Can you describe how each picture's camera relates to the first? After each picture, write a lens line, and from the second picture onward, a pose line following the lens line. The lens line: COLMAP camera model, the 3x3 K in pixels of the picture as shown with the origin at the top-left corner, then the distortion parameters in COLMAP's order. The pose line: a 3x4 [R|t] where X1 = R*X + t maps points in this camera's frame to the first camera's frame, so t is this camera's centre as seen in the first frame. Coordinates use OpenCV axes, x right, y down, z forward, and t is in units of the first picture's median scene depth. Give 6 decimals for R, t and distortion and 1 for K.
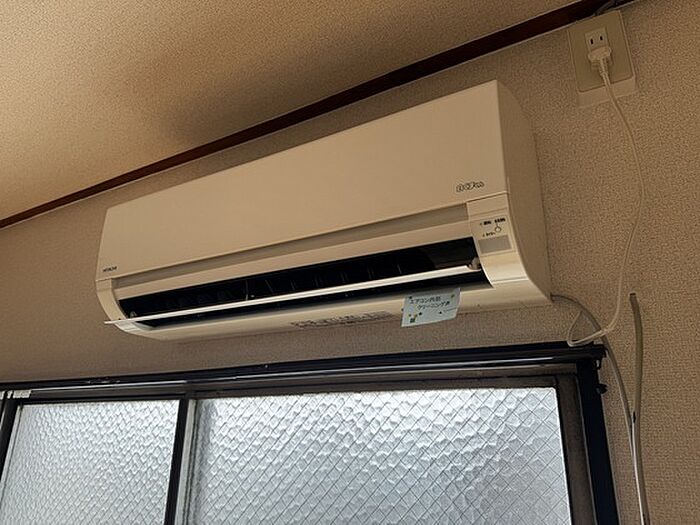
lens RADIAL K [[495.2, 0, 349.6], [0, 495.2, 264.6], [0, 0, 1]] dist [0.011579, 0.003071]
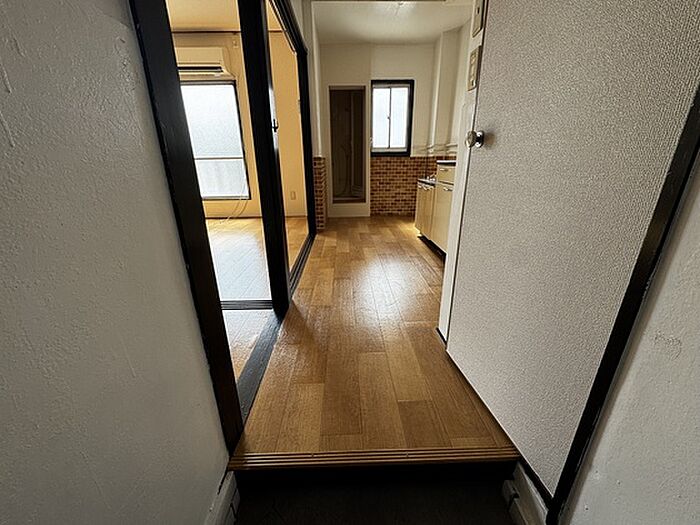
lens RADIAL K [[283.8, 0, 350.3], [0, 283.8, 262.5], [0, 0, 1]] dist [0.000930, -0.000534]
pose [[0.849351, -0.215555, 0.481808, -1.121909], [-0.134866, 0.793886, 0.592921, -0.640025], [-0.510308, -0.568578, 0.645217, -6.090398]]
